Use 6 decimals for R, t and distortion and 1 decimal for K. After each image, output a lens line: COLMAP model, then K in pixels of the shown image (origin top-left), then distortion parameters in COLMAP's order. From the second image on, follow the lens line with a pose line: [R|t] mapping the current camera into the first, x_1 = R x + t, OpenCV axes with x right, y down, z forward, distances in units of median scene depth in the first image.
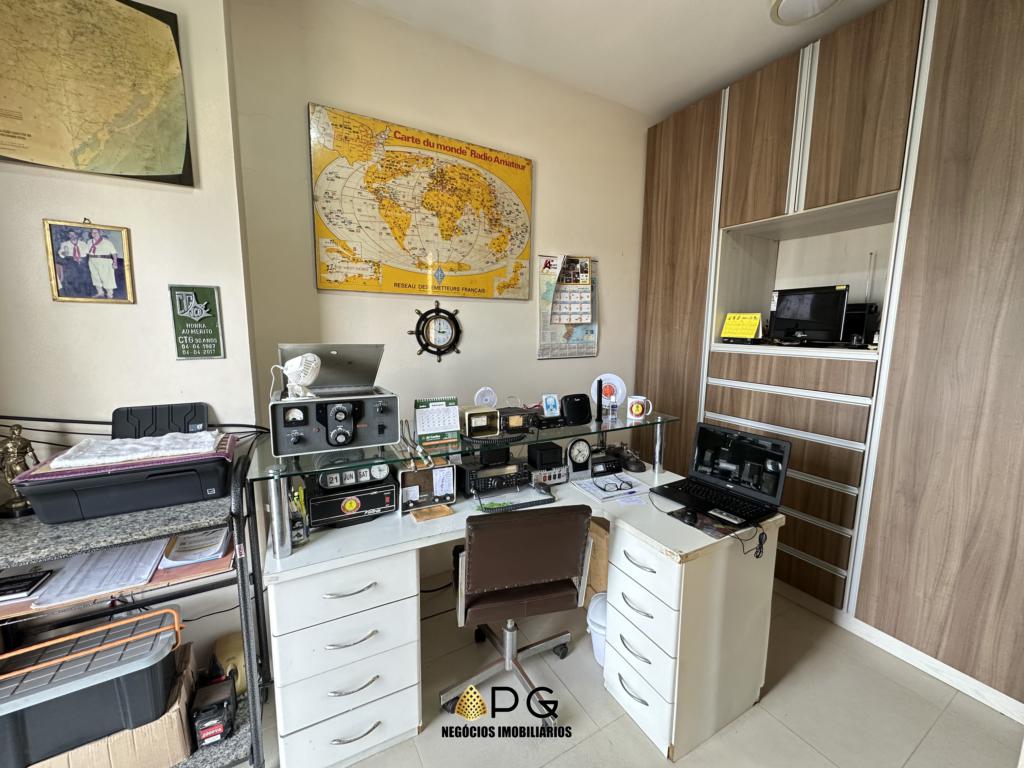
lens RADIAL K [[407.7, 0, 514.6], [0, 407.7, 382.9], [0, 0, 1]] dist [0.000104, -0.000894]
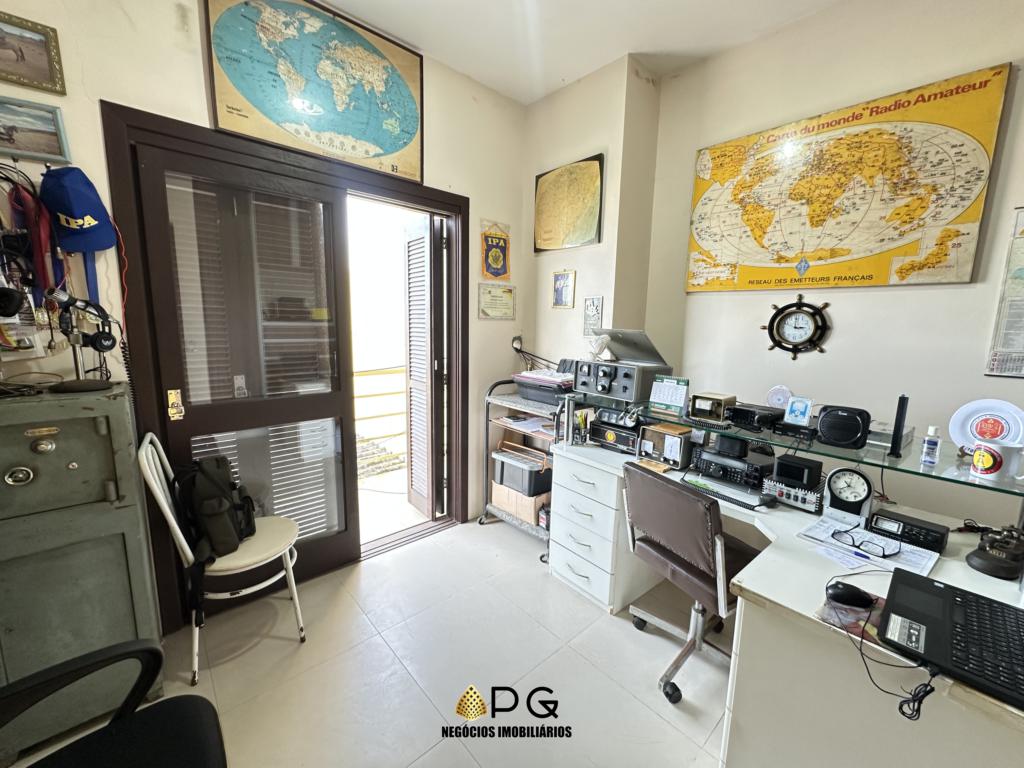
lens RADIAL K [[407.7, 0, 516.0], [0, 407.7, 382.4], [0, 0, 1]] dist [0.000104, -0.000894]
pose [[0.217607, 0.139365, -0.966035, 0.669846], [-0.154502, 0.982193, 0.106893, -0.002519], [0.963730, 0.125994, 0.235264, 0.198856]]
